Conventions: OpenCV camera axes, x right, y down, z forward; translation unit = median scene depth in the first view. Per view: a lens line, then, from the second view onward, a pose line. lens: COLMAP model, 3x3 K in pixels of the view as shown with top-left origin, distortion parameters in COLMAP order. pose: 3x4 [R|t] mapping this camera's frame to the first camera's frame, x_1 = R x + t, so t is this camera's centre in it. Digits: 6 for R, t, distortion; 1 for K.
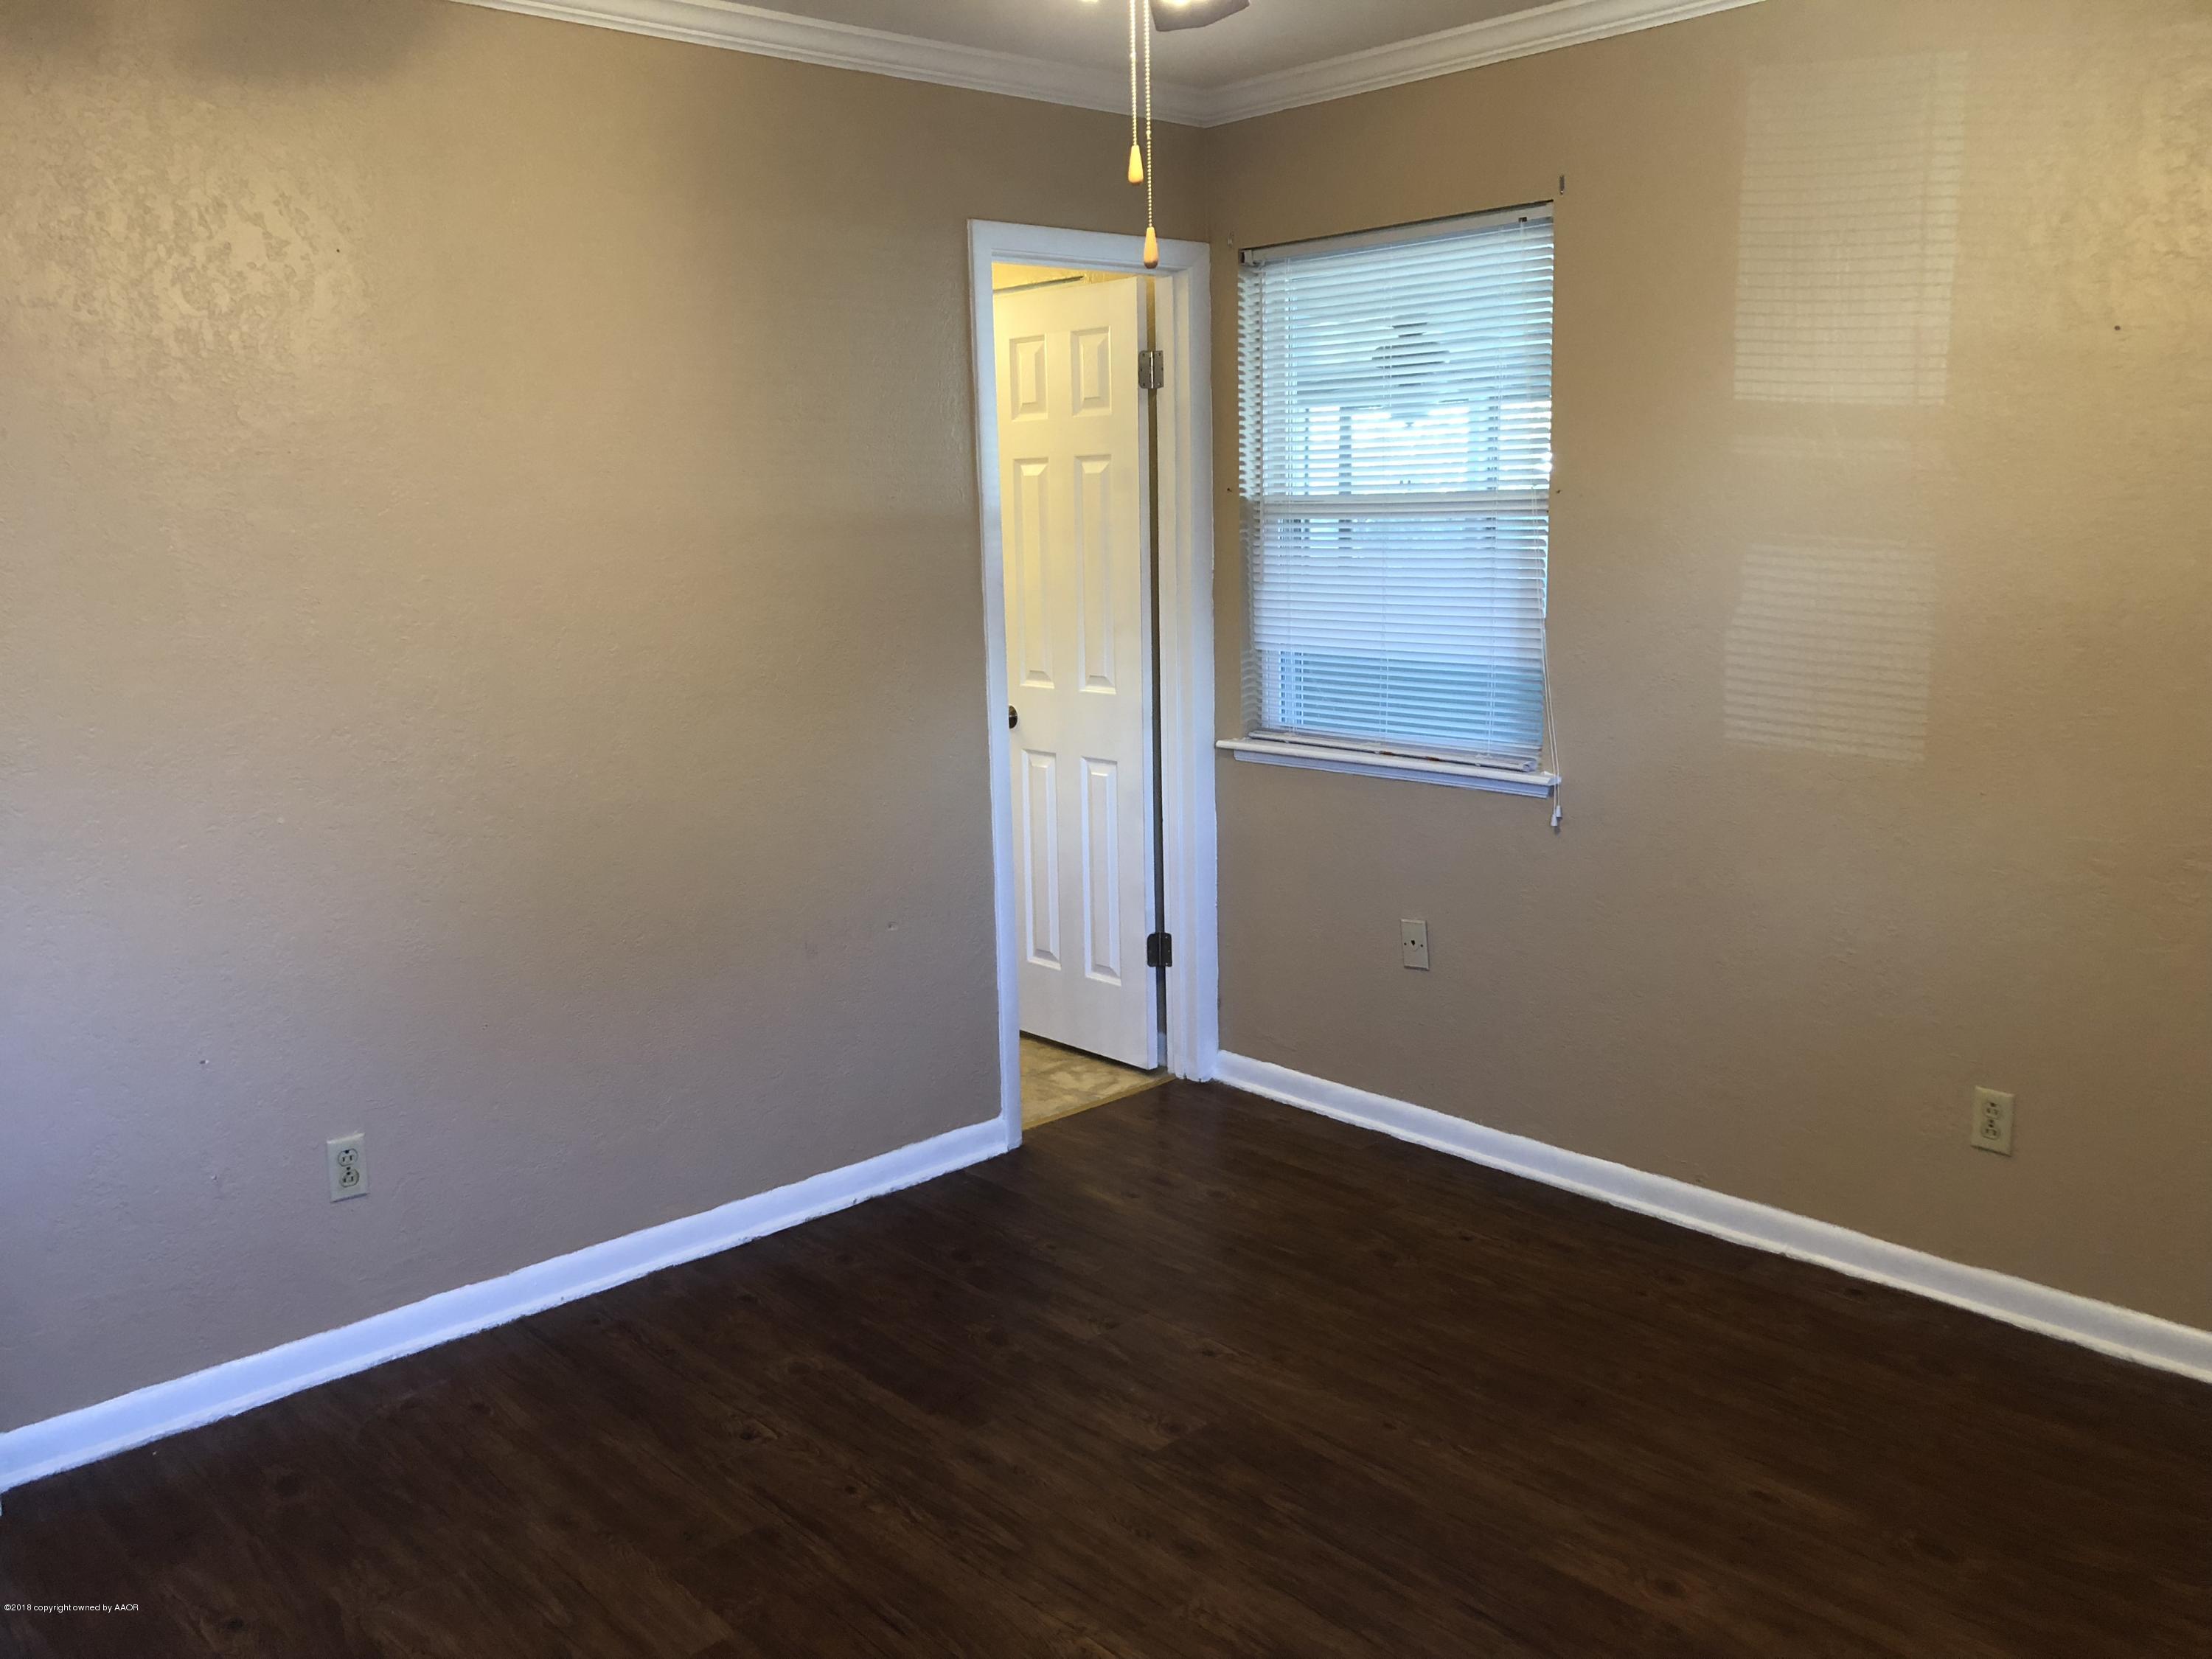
lens RADIAL K [[1812.8, 0, 1103.9], [0, 1812.8, 831.4], [0, 0, 1]] dist [0.051870, -0.062819]
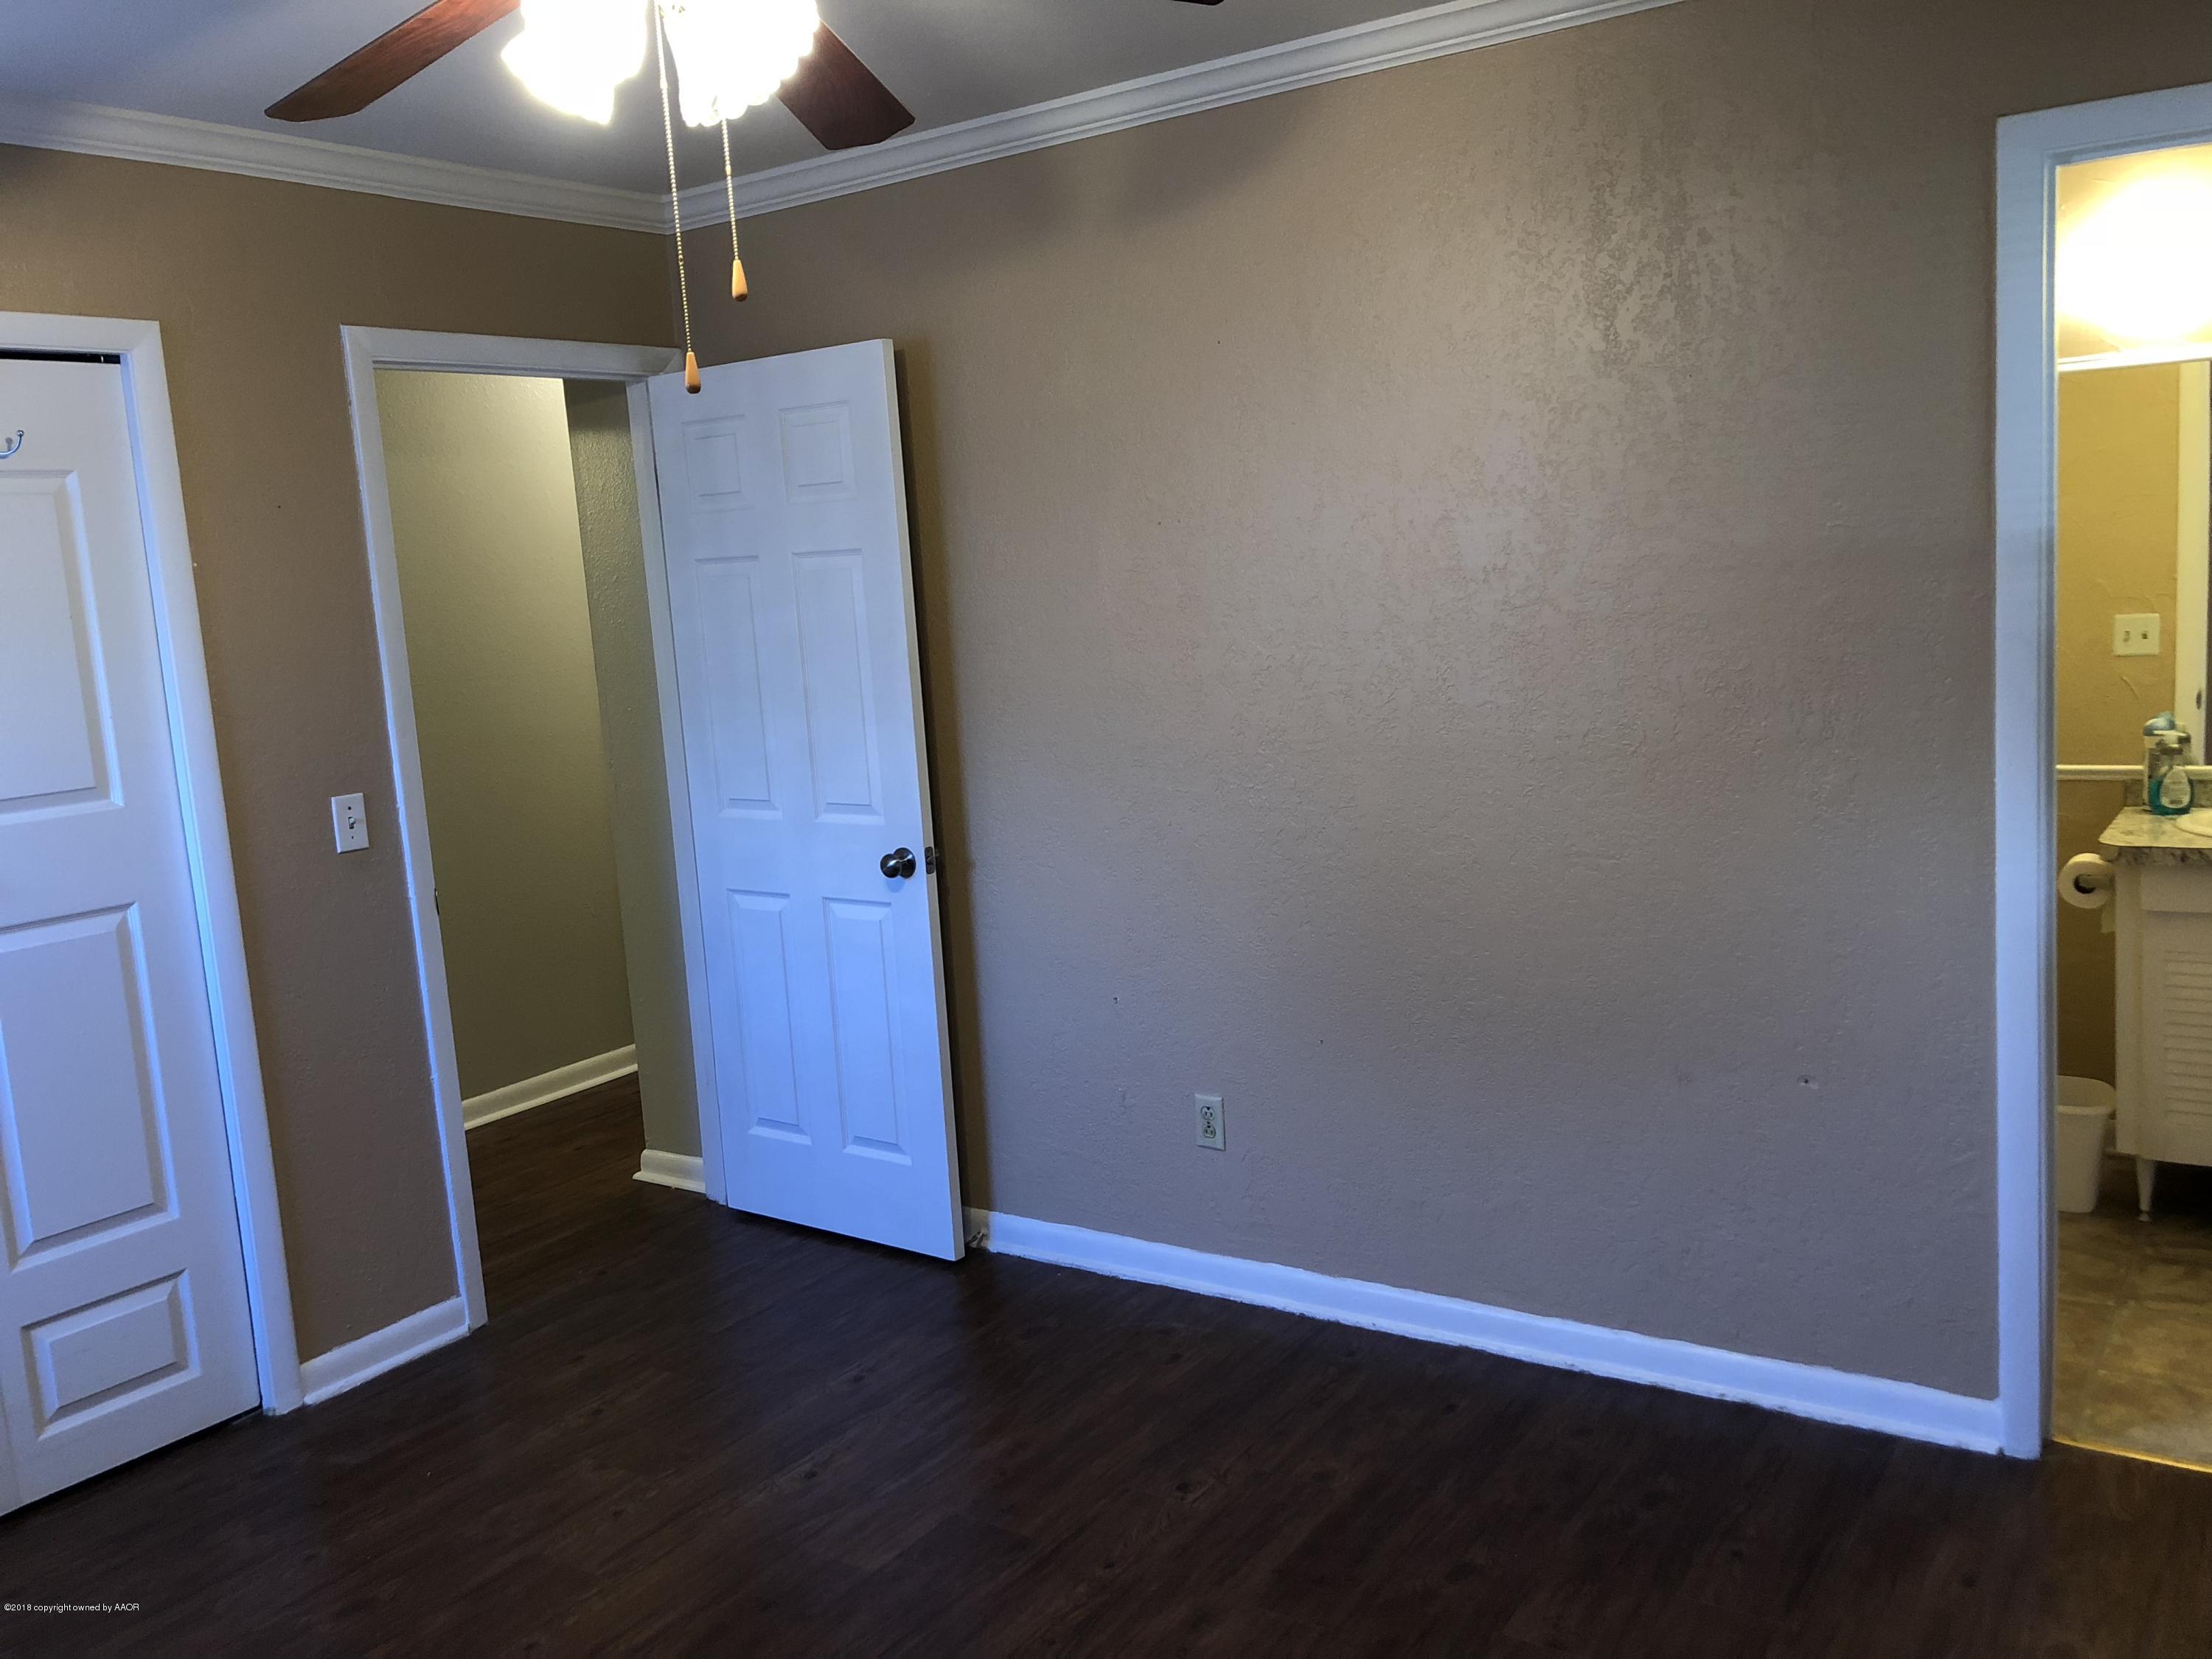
lens RADIAL K [[1812.8, 0, 1082.0], [0, 1812.8, 801.7], [0, 0, 1]] dist [0.051870, -0.062819]
pose [[0.223895, 0.134195, -0.965330, 0.671835], [-0.113066, 0.987364, 0.111034, -0.140812], [0.968033, 0.084286, 0.236238, 0.628497]]
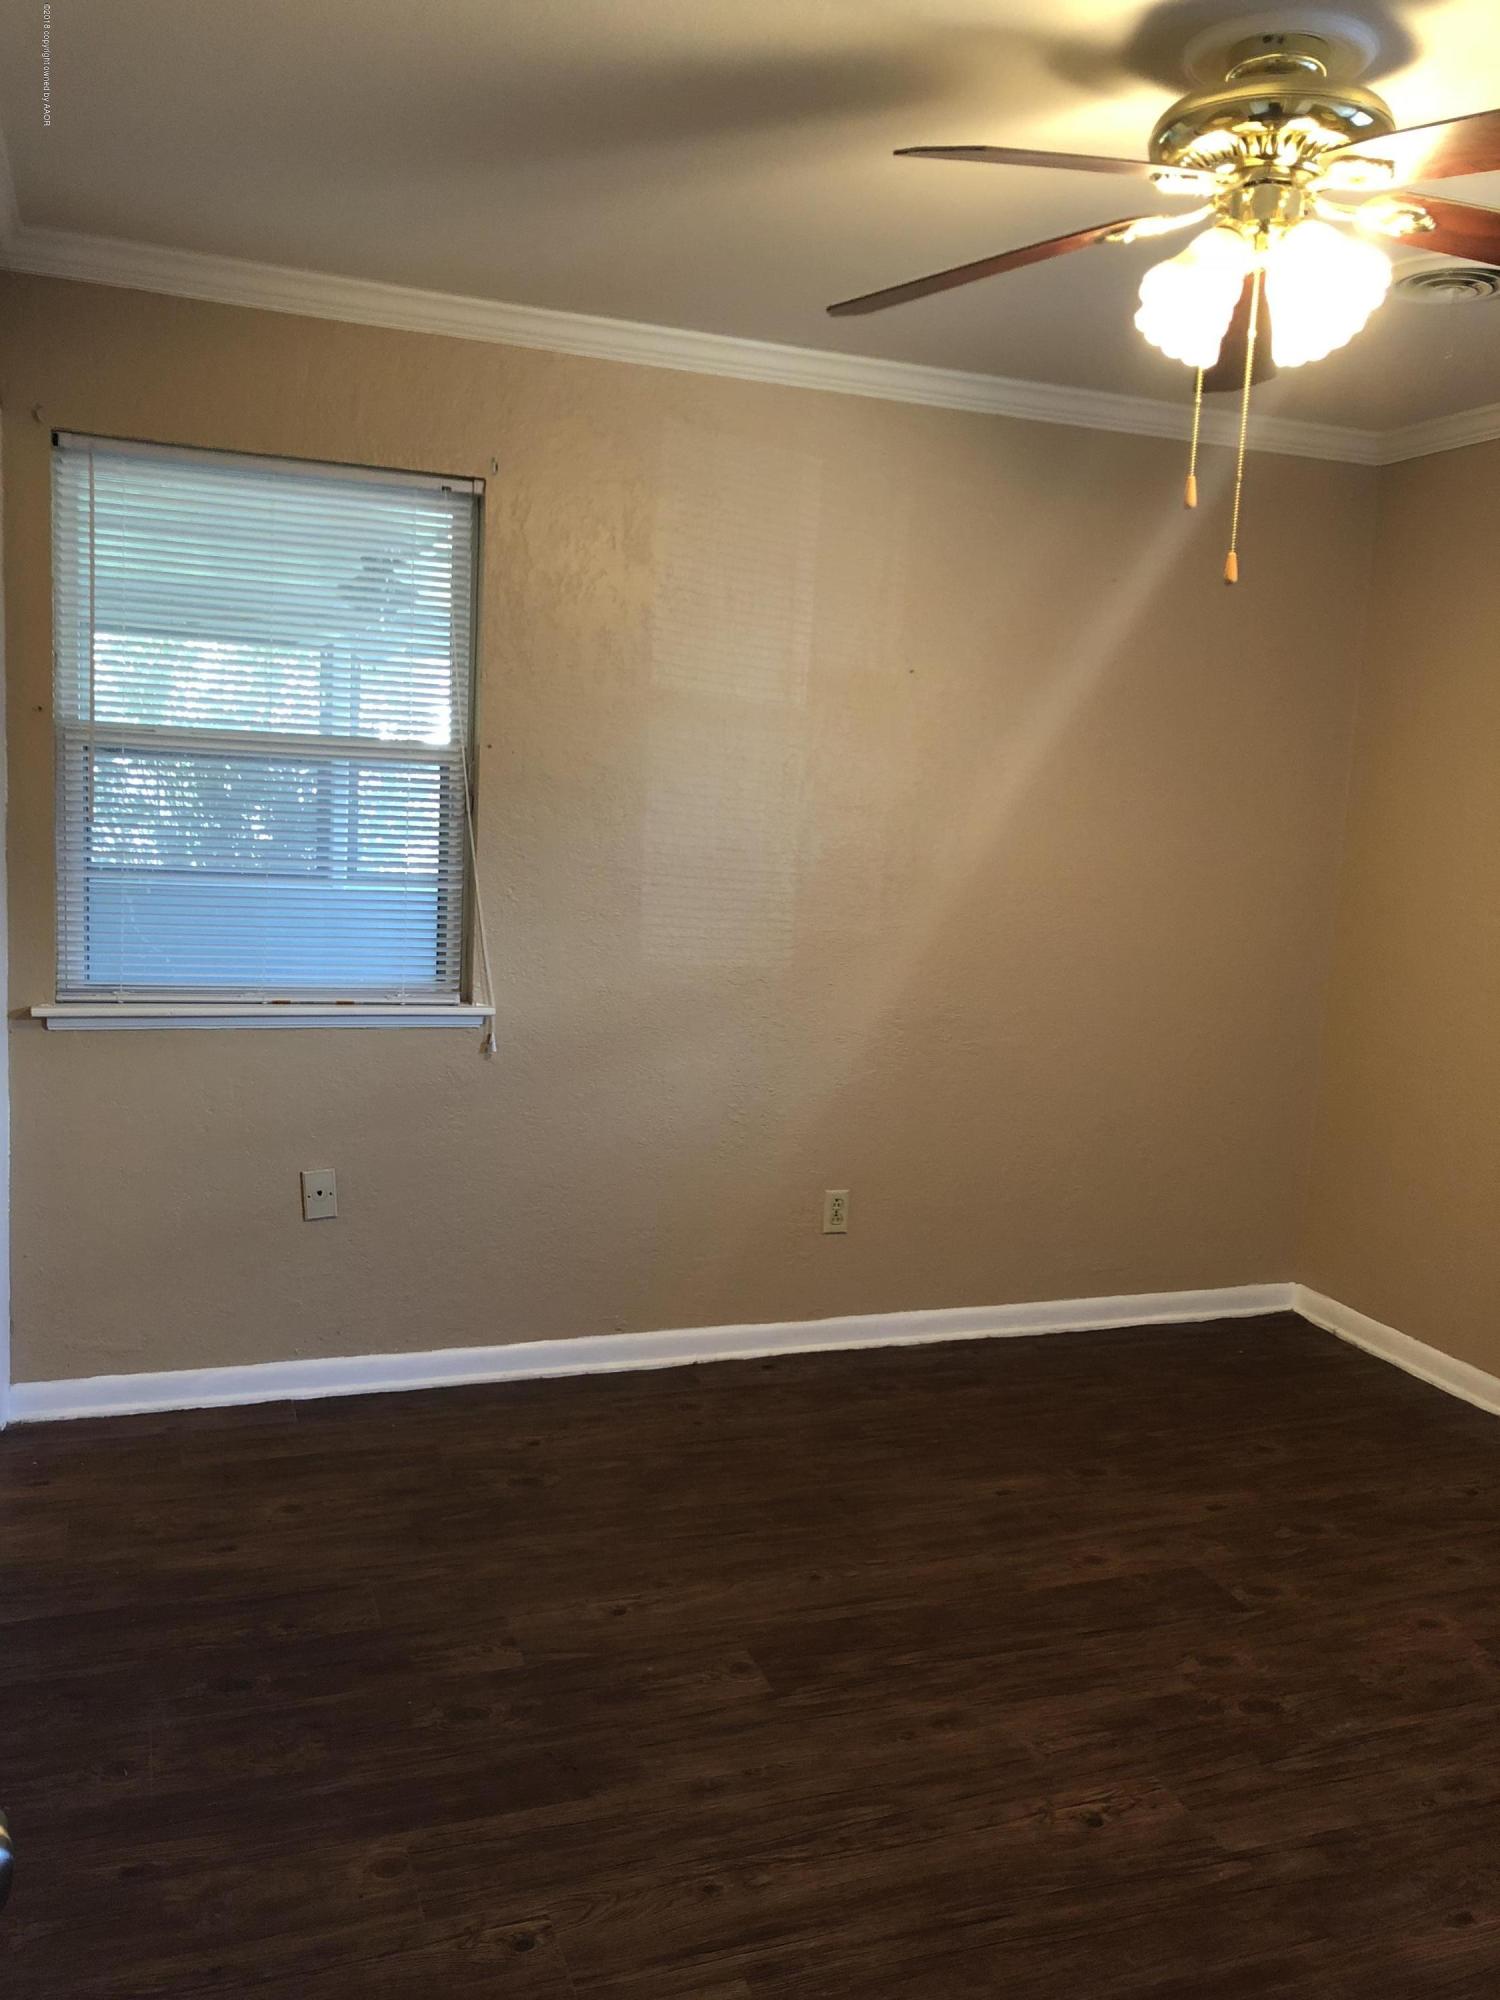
lens RADIAL K [[1639.0, 0, 745.0], [0, 1639.0, 990.3], [0, 0, 1]] dist [0.051870, -0.062819]
pose [[0.370784, -0.083424, 0.924965, -0.717513], [0.108756, 0.993005, 0.045965, -0.080677], [-0.922329, 0.083552, 0.377264, 0.577584]]
